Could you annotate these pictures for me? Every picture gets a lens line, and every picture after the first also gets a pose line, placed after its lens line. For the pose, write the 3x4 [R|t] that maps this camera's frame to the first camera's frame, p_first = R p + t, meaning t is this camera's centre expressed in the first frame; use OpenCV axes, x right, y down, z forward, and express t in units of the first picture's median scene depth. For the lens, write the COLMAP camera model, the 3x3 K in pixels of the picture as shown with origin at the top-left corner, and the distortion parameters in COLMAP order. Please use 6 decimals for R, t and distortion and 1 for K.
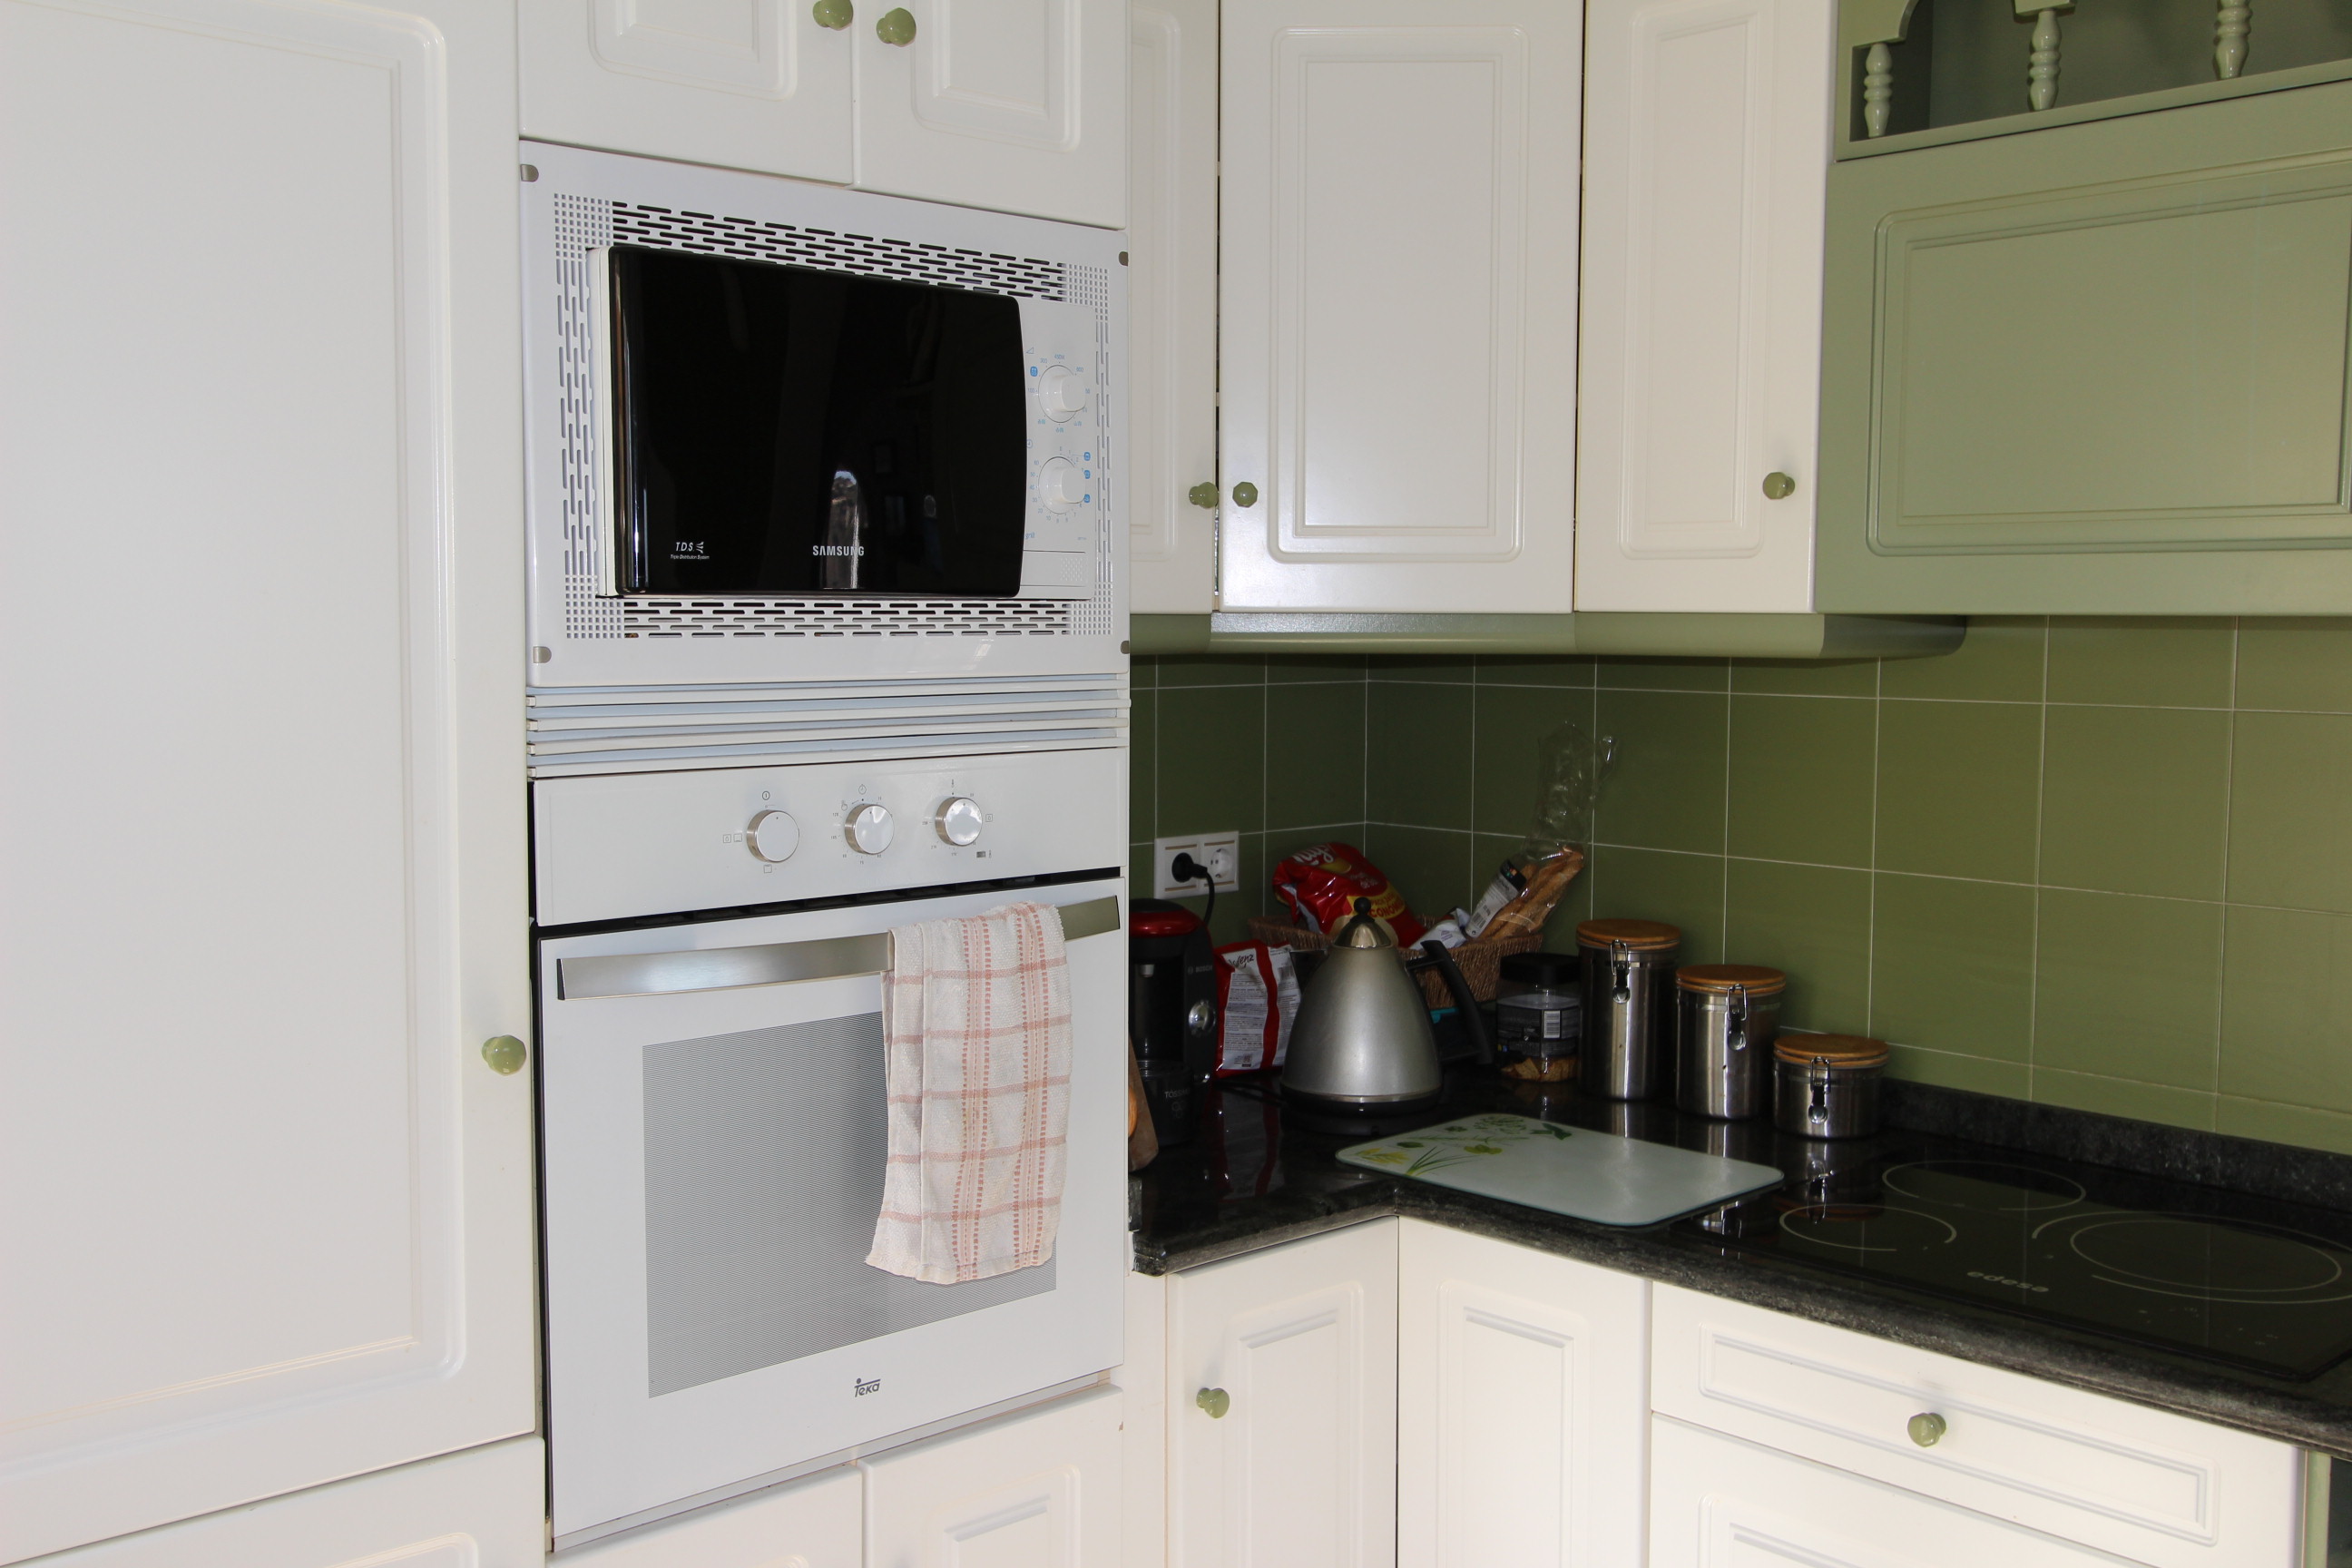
lens RADIAL K [[2268.1, 0, 1174.4], [0, 2268.1, 797.6], [0, 0, 1]] dist [0.010013, 0.000000]
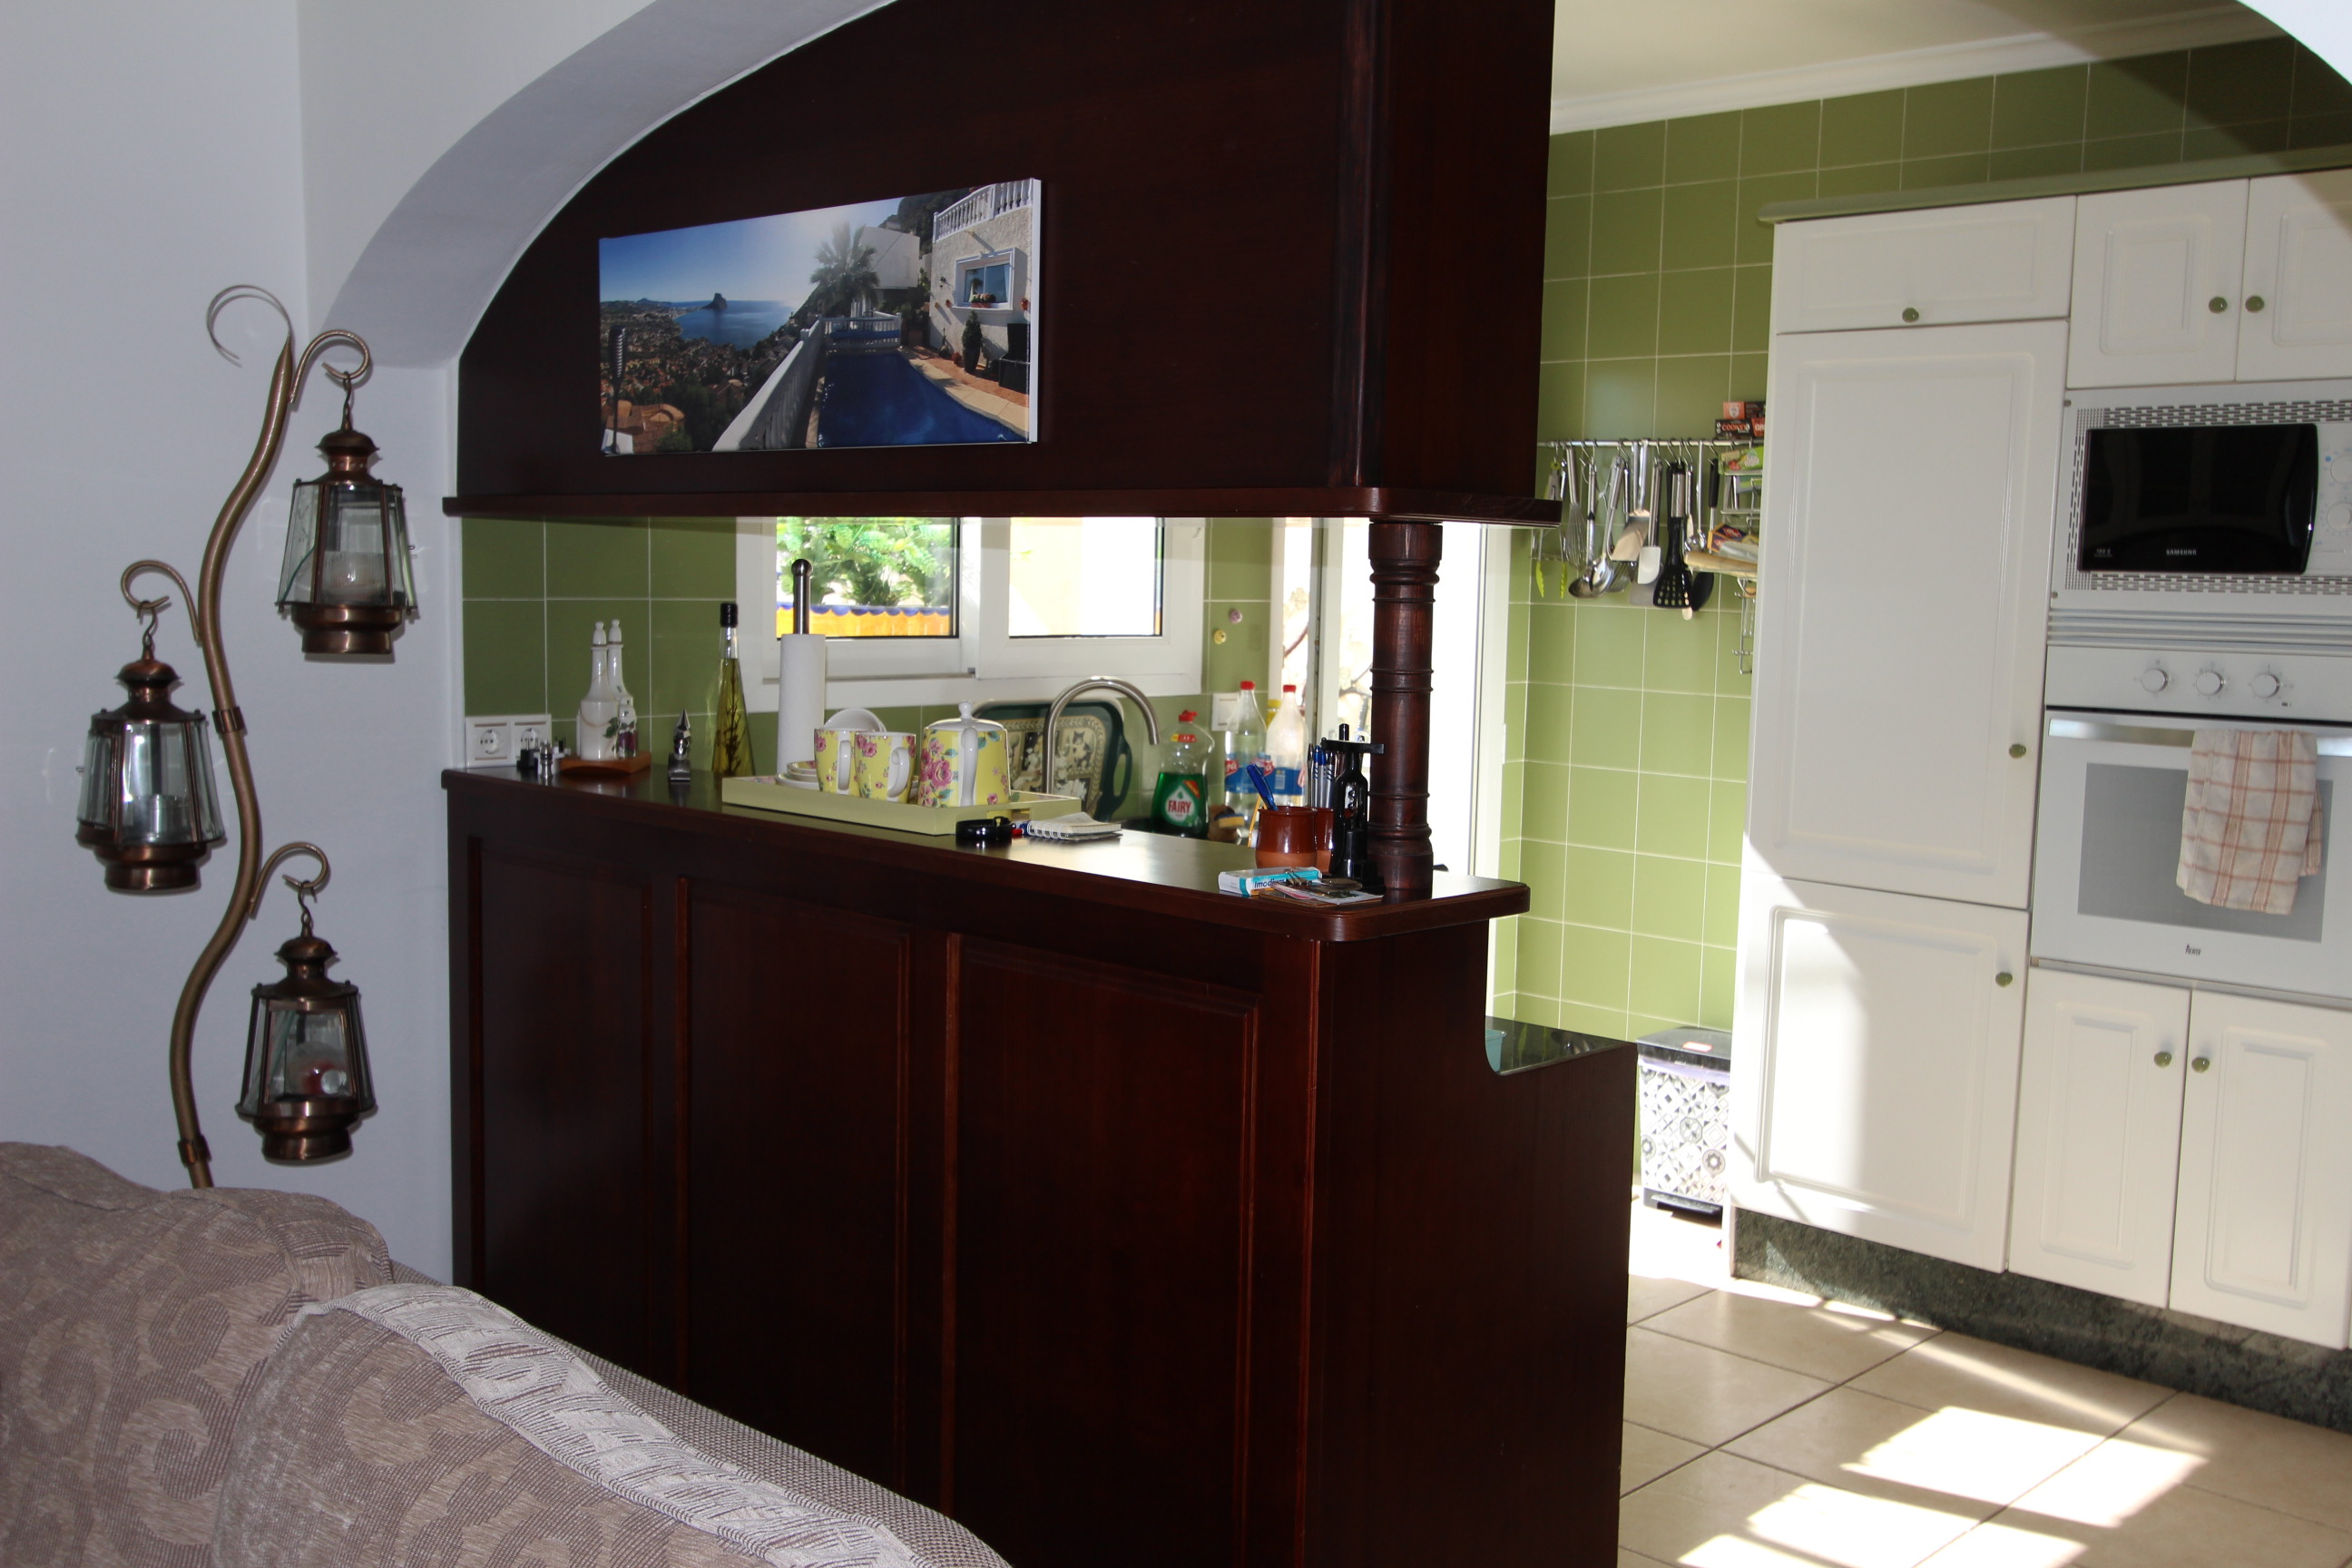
lens RADIAL K [[2268.1, 0, 1188.8], [0, 2268.1, 817.2], [0, 0, 1]] dist [0.010013, 0.000000]
pose [[0.066020, 0.105082, -0.992270, 1.942968], [-0.104085, 0.989739, 0.097889, 0.029594], [0.992375, 0.096817, 0.076280, -0.097120]]
